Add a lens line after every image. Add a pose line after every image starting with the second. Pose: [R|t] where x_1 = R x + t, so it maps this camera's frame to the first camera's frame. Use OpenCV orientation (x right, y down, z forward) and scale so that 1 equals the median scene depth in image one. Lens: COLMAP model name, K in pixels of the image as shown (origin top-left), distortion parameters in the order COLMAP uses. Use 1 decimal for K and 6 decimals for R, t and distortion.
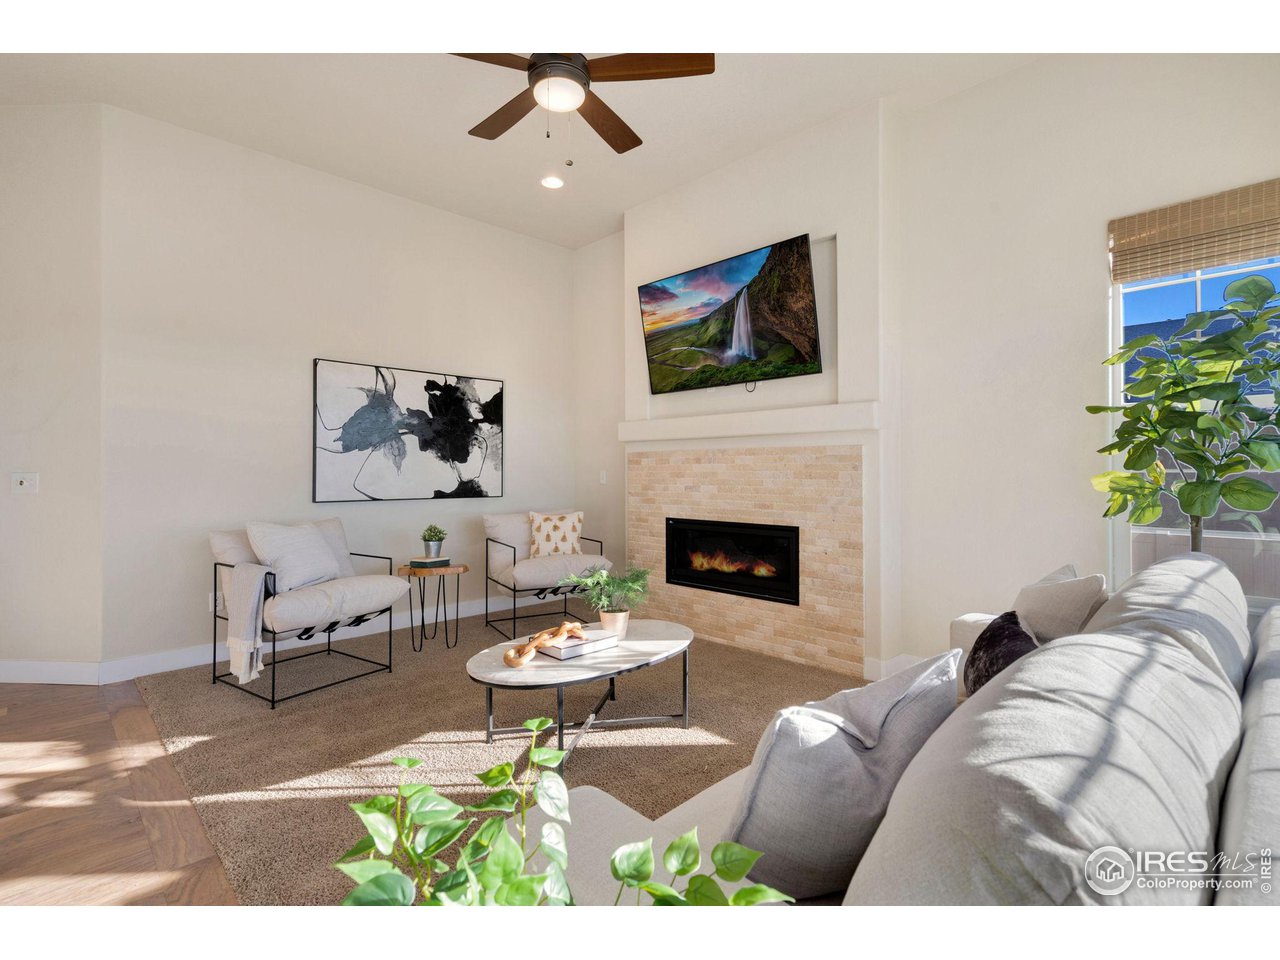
lens RADIAL K [[585.8, 0, 634.2], [0, 585.8, 482.3], [0, 0, 1]] dist [0.000335, 0.000381]
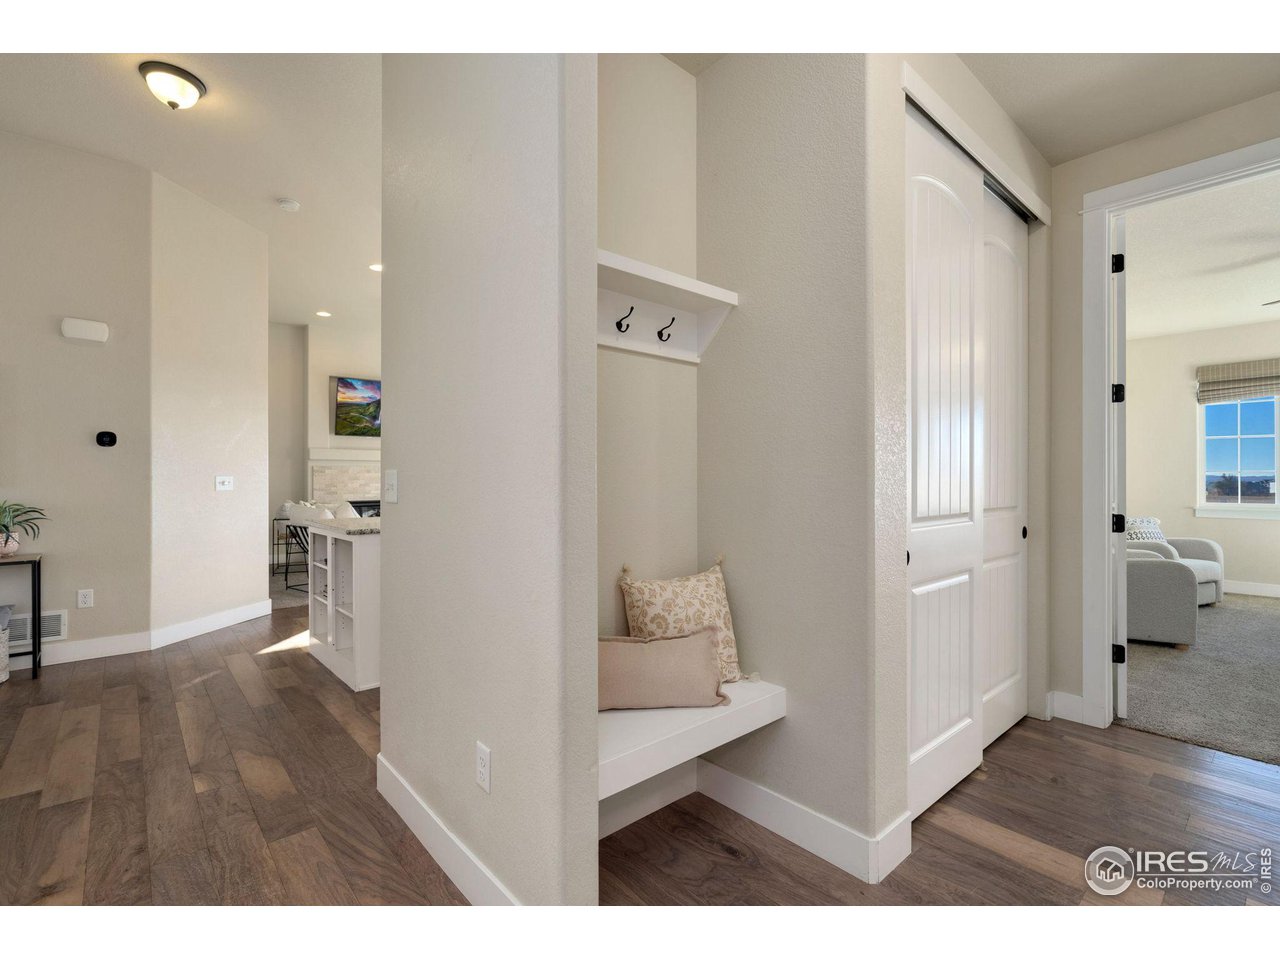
lens RADIAL K [[585.8, 0, 634.2], [0, 585.8, 482.3], [0, 0, 1]] dist [0.000335, 0.000381]
pose [[0.077782, -0.001384, 0.996969, -1.840800], [-0.005123, 0.999985, 0.001788, -0.007619], [-0.996957, -0.005247, 0.077774, -0.099743]]
